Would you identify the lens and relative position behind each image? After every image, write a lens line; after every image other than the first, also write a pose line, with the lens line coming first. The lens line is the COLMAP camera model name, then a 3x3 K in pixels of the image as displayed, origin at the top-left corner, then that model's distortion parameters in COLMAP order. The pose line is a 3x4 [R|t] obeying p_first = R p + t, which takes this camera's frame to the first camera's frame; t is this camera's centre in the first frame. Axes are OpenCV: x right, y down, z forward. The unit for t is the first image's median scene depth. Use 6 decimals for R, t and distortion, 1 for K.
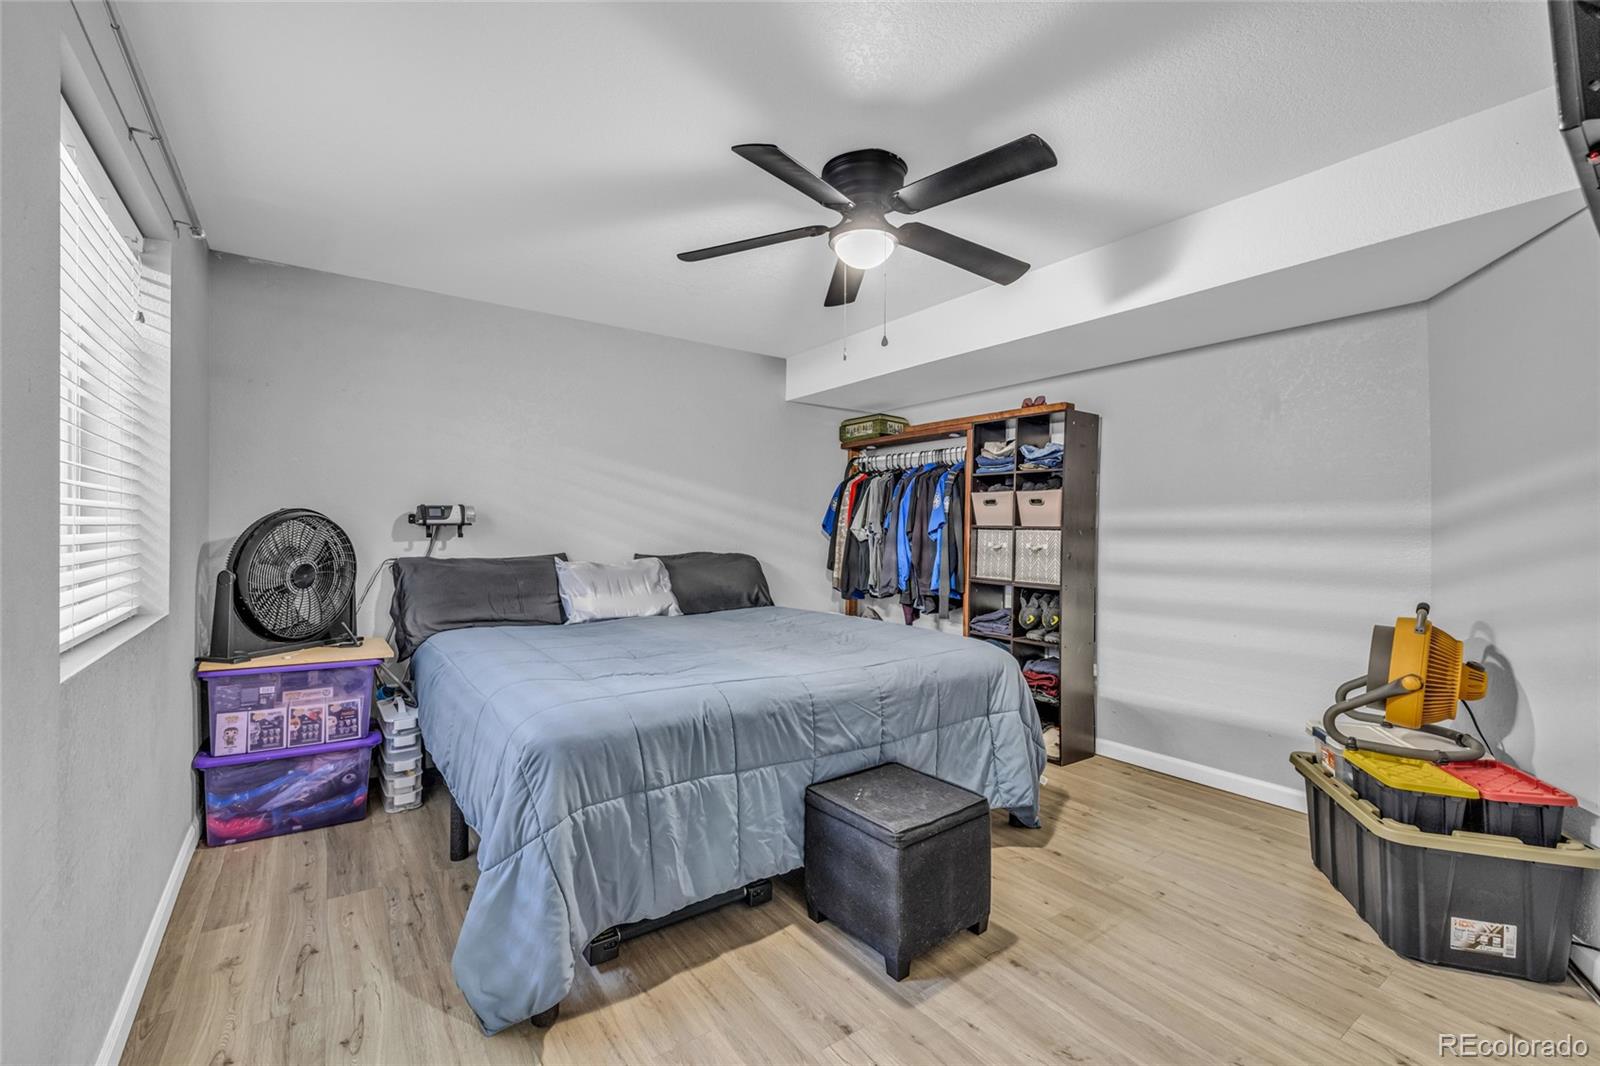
lens RADIAL K [[670.9, 0, 801.9], [0, 670.9, 539.4], [0, 0, 1]] dist [-0.001062, 0.001016]
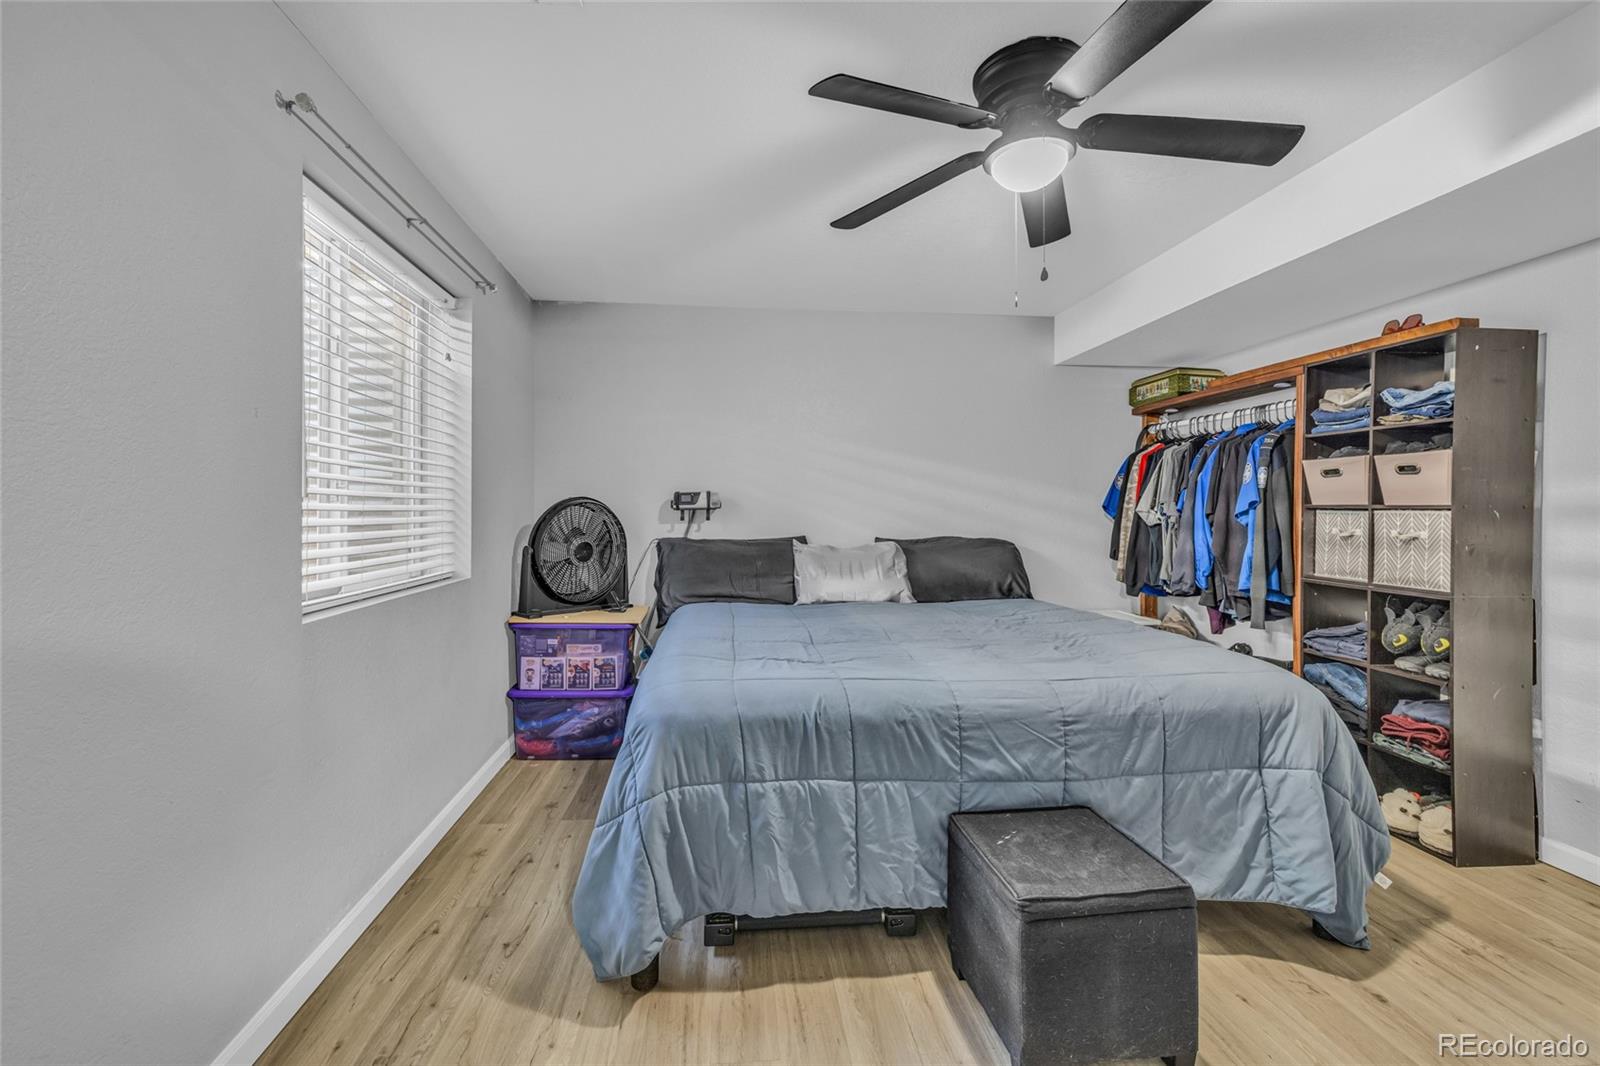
lens RADIAL K [[670.9, 0, 796.3], [0, 670.9, 516.7], [0, 0, 1]] dist [-0.001062, 0.001016]
pose [[0.865406, -0.001773, -0.501068, 0.206989], [-0.002925, 0.999959, -0.008590, 0.000057], [0.501063, 0.008899, 0.865365, 0.127833]]
